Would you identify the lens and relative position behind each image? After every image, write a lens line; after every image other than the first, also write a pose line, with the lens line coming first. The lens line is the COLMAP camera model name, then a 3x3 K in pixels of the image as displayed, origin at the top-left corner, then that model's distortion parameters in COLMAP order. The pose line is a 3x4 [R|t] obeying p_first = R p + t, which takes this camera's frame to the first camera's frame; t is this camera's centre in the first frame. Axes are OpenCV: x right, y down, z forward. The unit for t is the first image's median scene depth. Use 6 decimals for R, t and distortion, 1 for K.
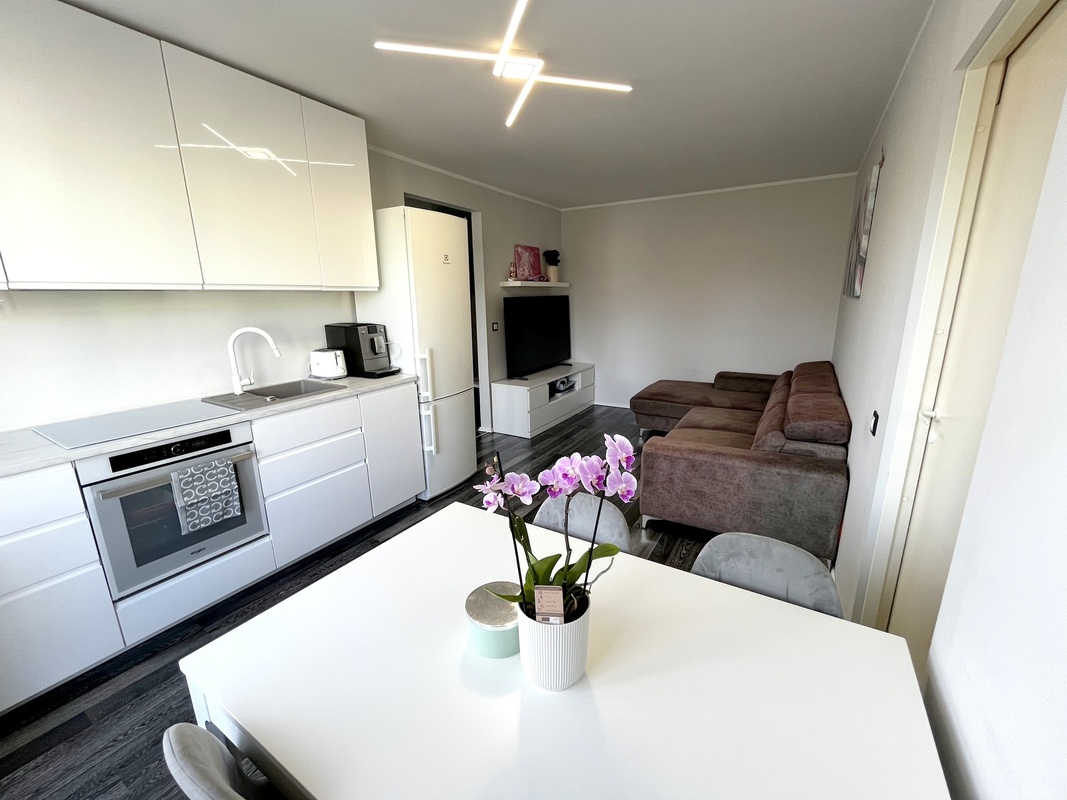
lens RADIAL K [[431.3, 0, 529.9], [0, 431.3, 399.8], [0, 0, 1]] dist [-0.003604, -0.000482]
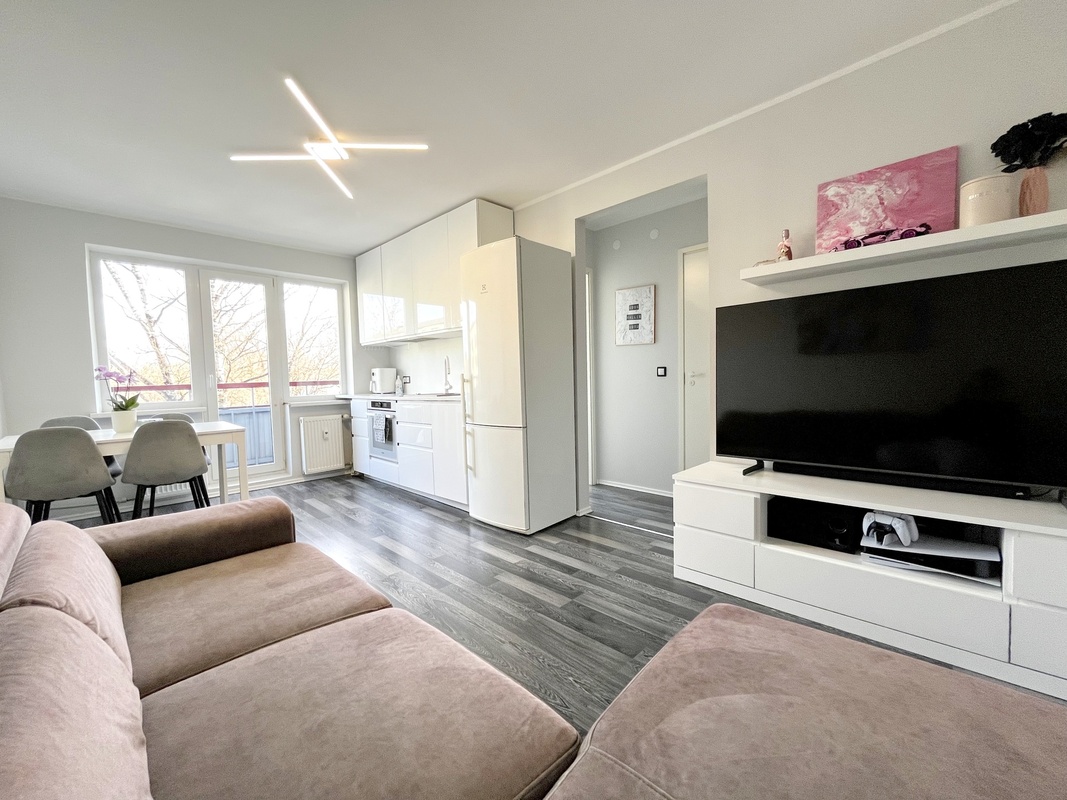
lens RADIAL K [[431.3, 0, 527.8], [0, 431.3, 405.5], [0, 0, 1]] dist [-0.003604, -0.000482]
pose [[-0.220855, 0.077967, -0.972185, 0.856653], [-0.203256, 0.971234, 0.124065, -0.223554], [0.953892, 0.225003, -0.198654, 1.477291]]
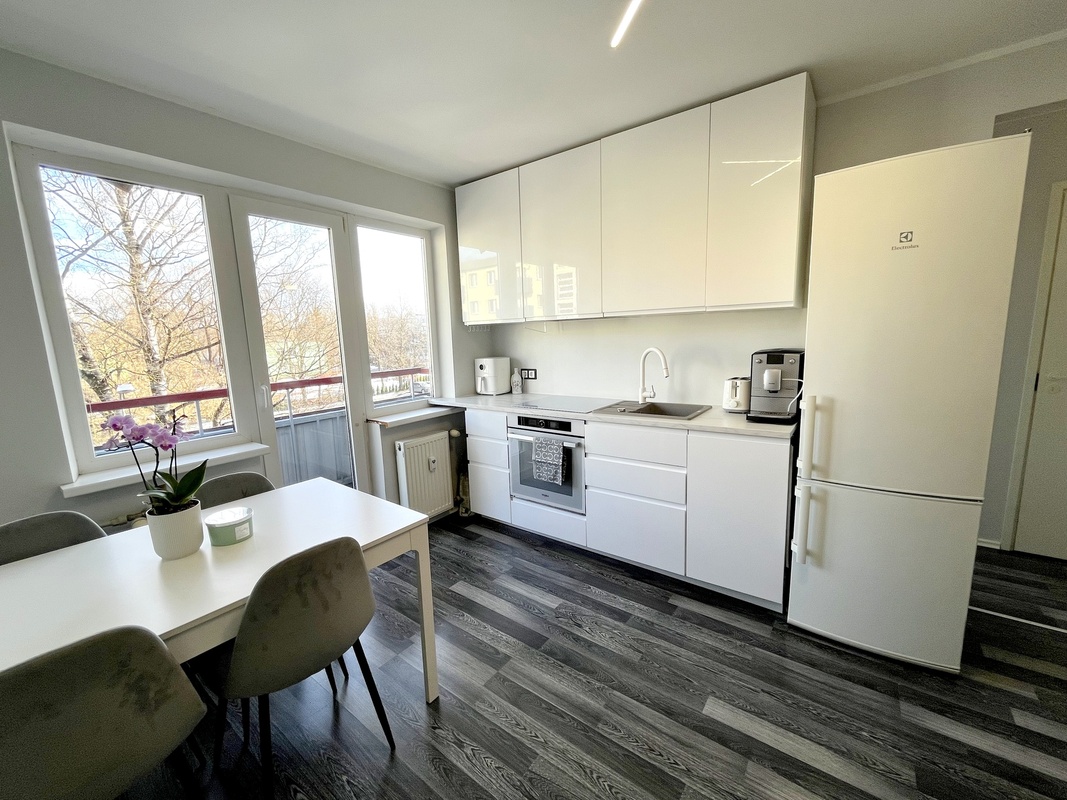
lens RADIAL K [[431.3, 0, 528.4], [0, 431.3, 405.1], [0, 0, 1]] dist [-0.003604, -0.000482]
pose [[-0.093276, 0.172679, -0.980552, 0.439266], [-0.199793, 0.961567, 0.188341, -0.148227], [0.975388, 0.213475, -0.055192, 0.671546]]
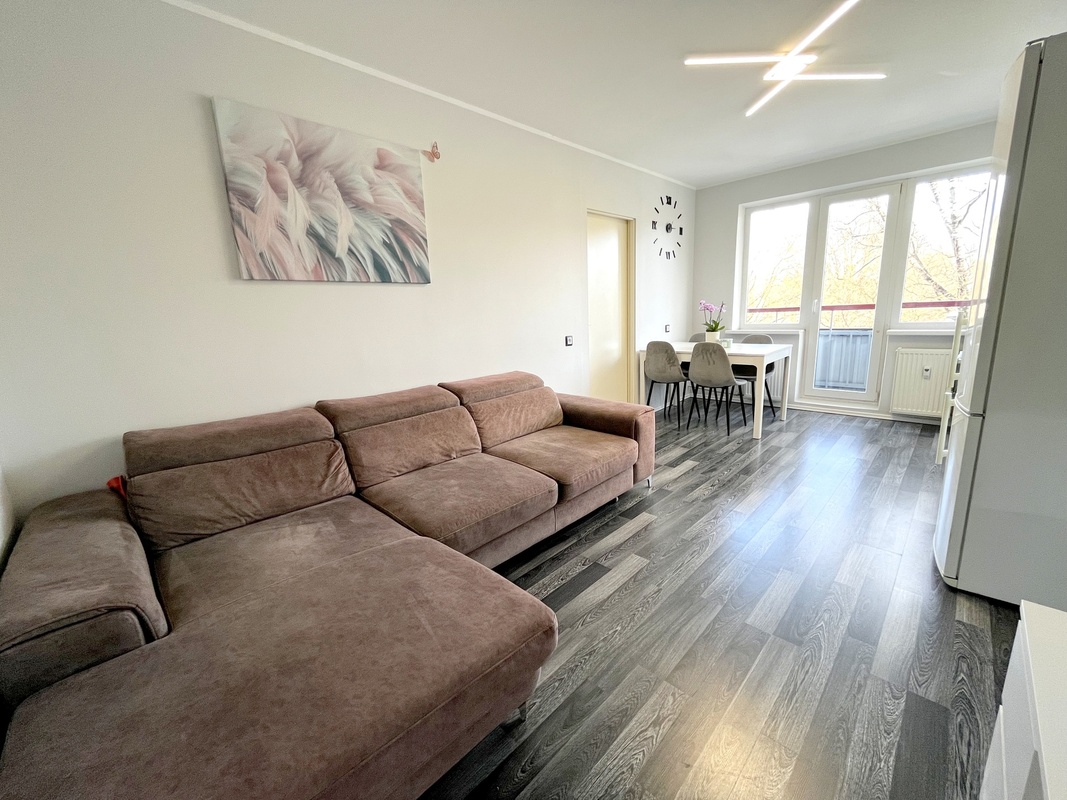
lens RADIAL K [[431.3, 0, 531.4], [0, 431.3, 399.7], [0, 0, 1]] dist [-0.003604, -0.000482]
pose [[-0.975576, 0.013292, 0.219261, 0.317864], [0.106414, 0.901819, 0.418806, -0.373015], [-0.192166, 0.431910, -0.881207, 1.909777]]
